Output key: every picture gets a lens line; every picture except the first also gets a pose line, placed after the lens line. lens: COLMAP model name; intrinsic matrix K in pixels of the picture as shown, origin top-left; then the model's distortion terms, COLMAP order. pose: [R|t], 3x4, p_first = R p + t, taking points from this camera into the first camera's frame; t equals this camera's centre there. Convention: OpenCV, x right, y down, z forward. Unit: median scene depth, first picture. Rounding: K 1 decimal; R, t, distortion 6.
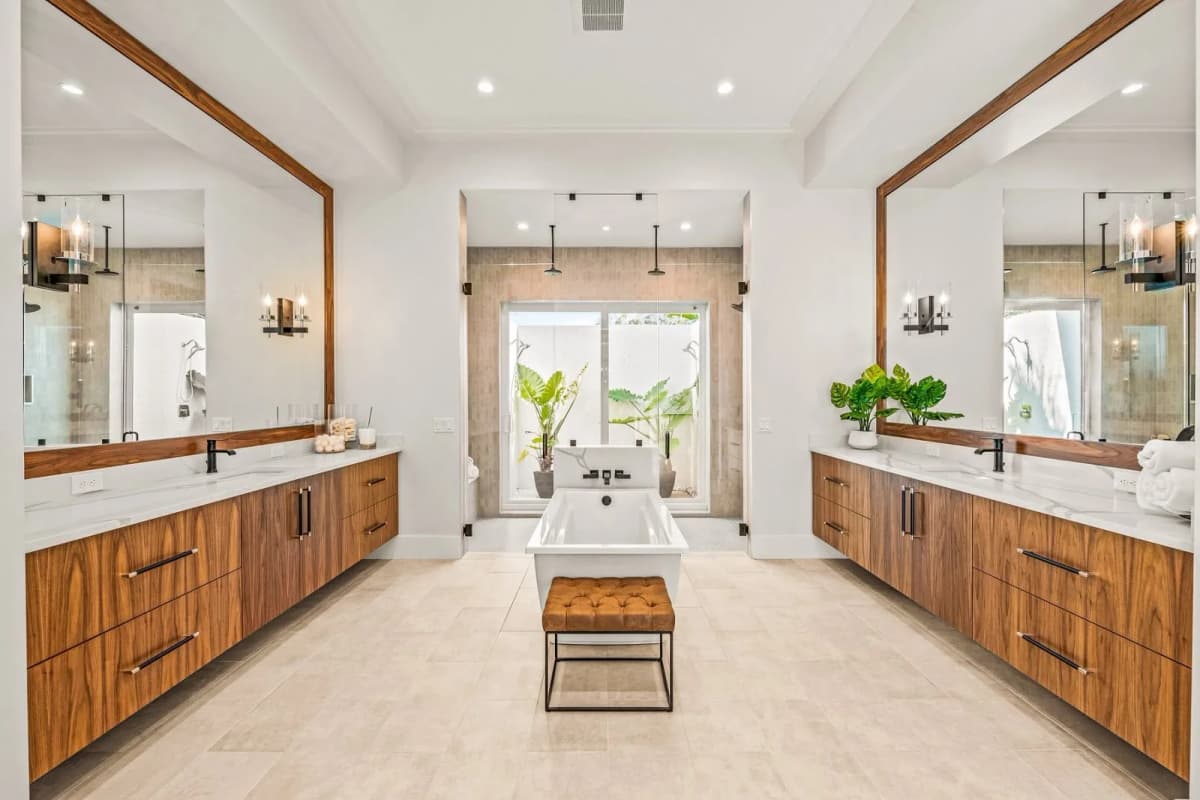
lens RADIAL K [[470.7, 0, 603.5], [0, 470.7, 398.1], [0, 0, 1]] dist [-0.003836, -0.000761]
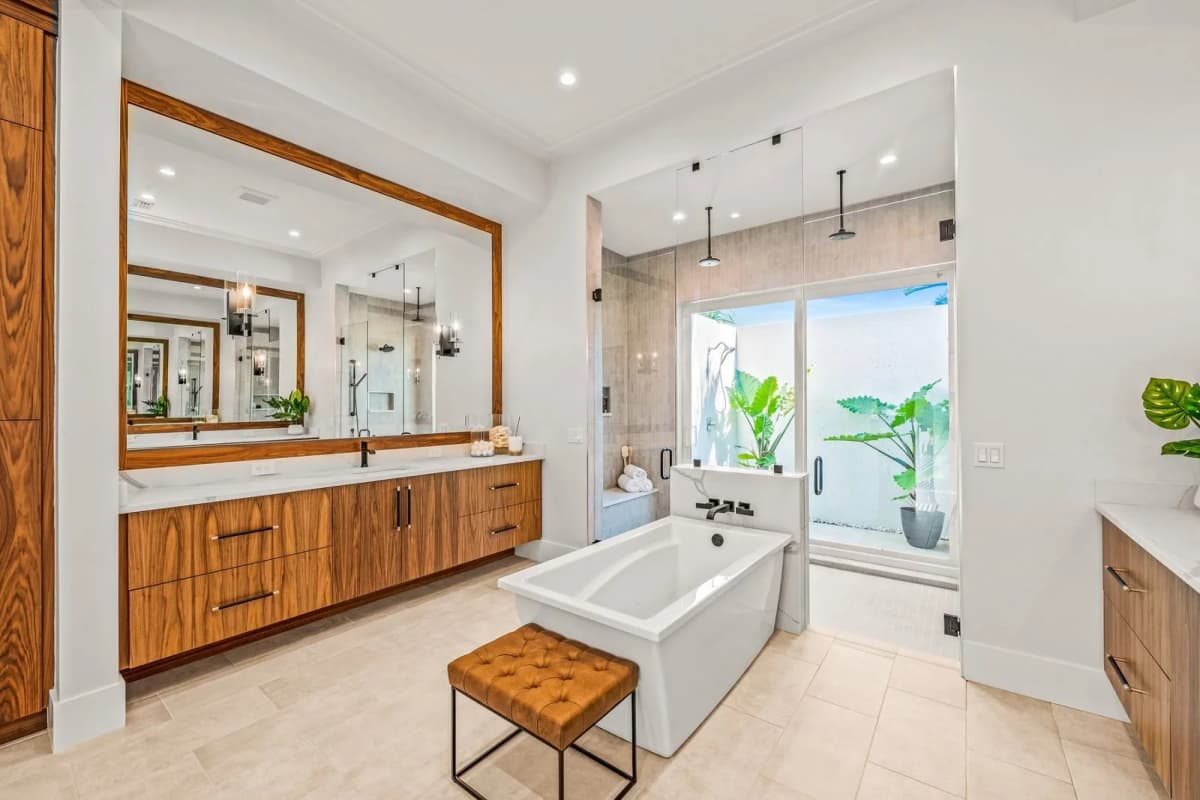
lens RADIAL K [[470.7, 0, 602.6], [0, 470.7, 403.8], [0, 0, 1]] dist [-0.003836, -0.000761]
pose [[0.800029, -0.005027, -0.599940, 0.483234], [0.000211, 0.999967, -0.008098, -0.002967], [0.599961, 0.006352, 0.800004, 0.385336]]
